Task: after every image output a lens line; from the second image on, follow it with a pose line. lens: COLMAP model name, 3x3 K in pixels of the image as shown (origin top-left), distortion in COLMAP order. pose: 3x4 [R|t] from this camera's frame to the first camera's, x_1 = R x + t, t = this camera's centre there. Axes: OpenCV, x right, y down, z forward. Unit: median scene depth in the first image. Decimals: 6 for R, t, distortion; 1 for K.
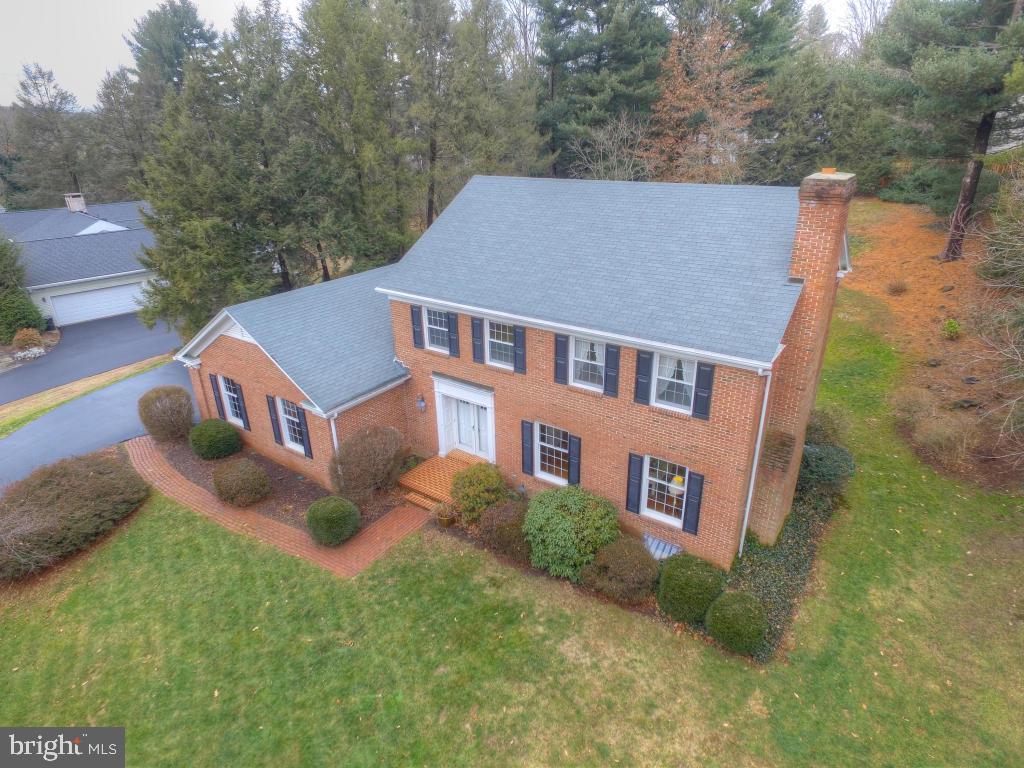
lens RADIAL K [[595.2, 0, 512.0], [0, 595.2, 384.0], [0, 0, 1]] dist [-0.009108, 0.014556]
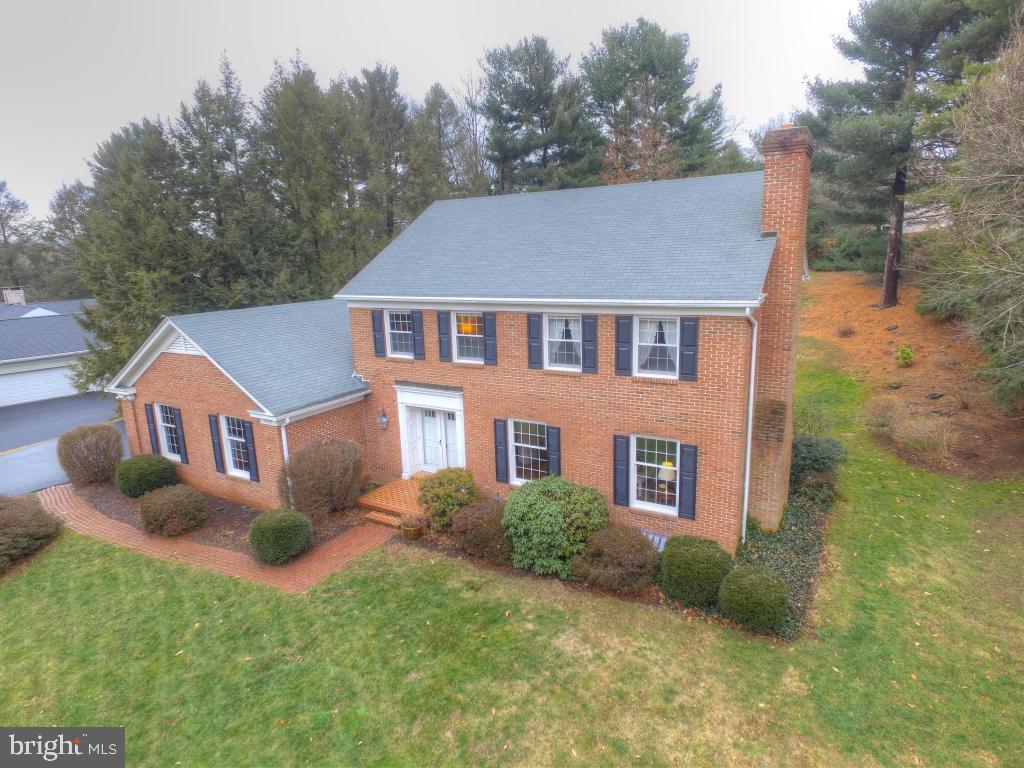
lens RADIAL K [[595.2, 0, 512.0], [0, 595.2, 384.0], [0, 0, 1]] dist [-0.009108, 0.014556]
pose [[0.996534, -0.029163, 0.077911, -0.030213], [0.043650, 0.980566, -0.191272, 0.214004], [-0.070819, 0.194010, 0.978440, 0.097351]]
